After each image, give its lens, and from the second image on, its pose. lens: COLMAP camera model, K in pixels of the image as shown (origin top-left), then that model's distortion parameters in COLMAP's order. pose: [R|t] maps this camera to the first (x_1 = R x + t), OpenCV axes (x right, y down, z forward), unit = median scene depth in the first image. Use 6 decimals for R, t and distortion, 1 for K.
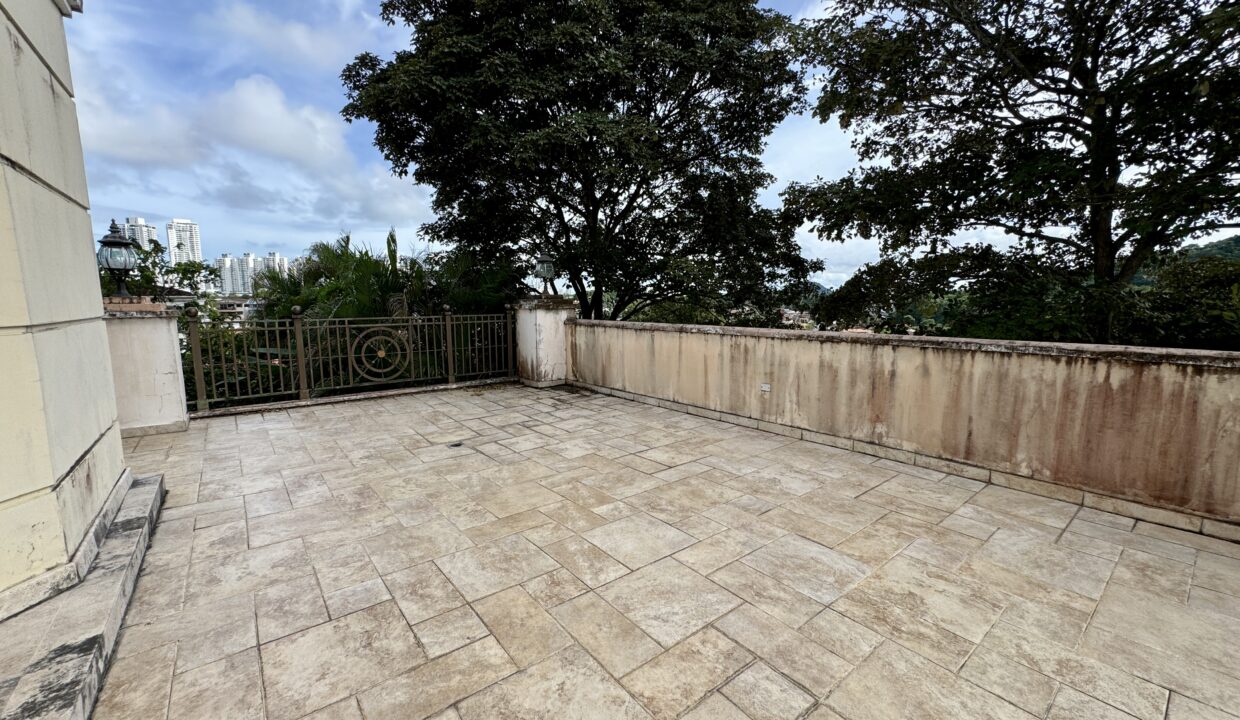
lens RADIAL K [[496.1, 0, 620.0], [0, 496.1, 360.0], [0, 0, 1]] dist [0.000489, -0.000253]
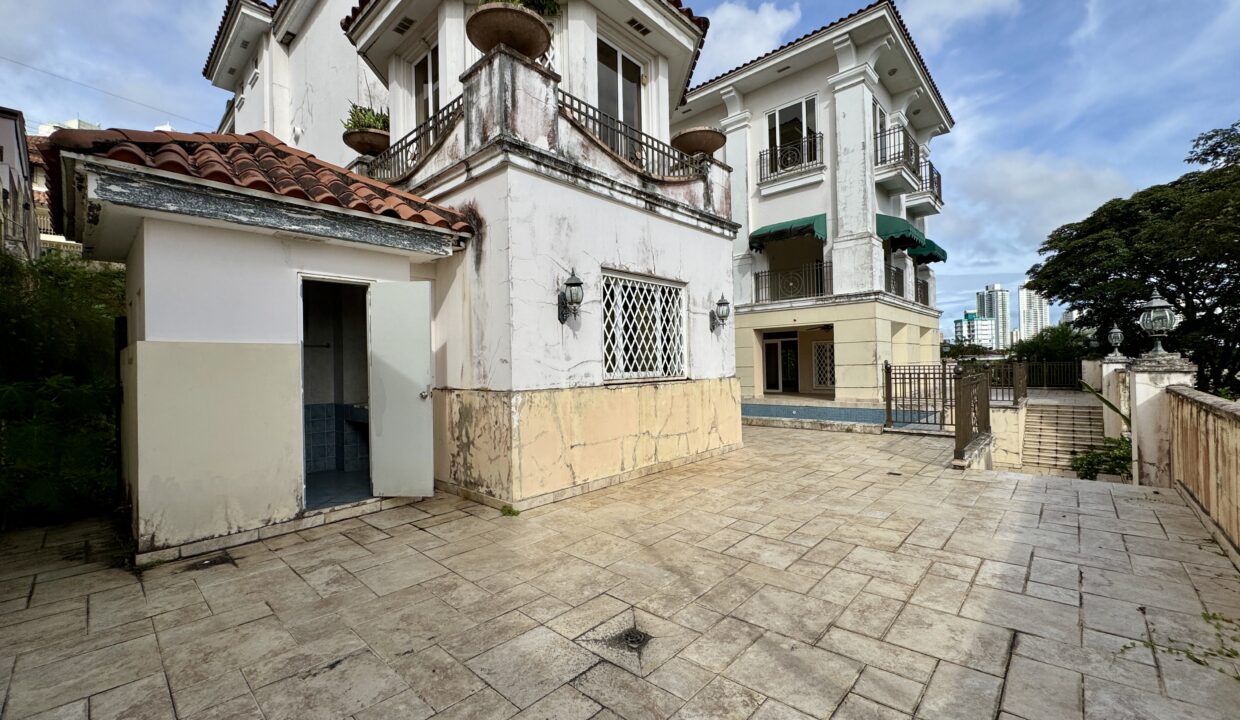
lens RADIAL K [[498.9, 0, 620.0], [0, 498.9, 360.0], [0, 0, 1]] dist [-0.001775, 0.006844]
pose [[0.163900, -0.005960, -0.986459, 2.257809], [-0.100629, 0.994664, -0.022729, 0.223577], [0.981331, 0.102992, 0.162425, -1.997976]]
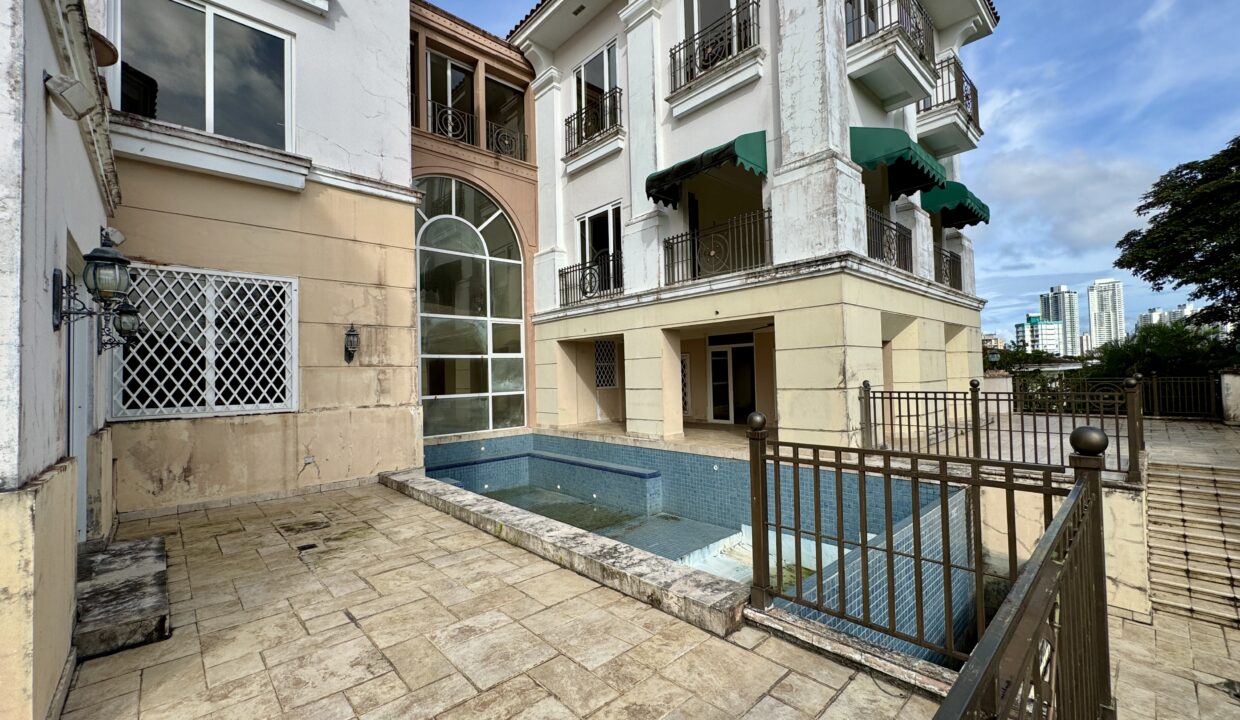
lens RADIAL K [[496.1, 0, 620.0], [0, 496.1, 360.0], [0, 0, 1]] dist [0.000489, -0.000253]
pose [[0.080306, -0.024969, -0.996457, 1.413392], [-0.096770, 0.994769, -0.032726, 0.102132], [0.992062, 0.099055, 0.077470, -1.163999]]
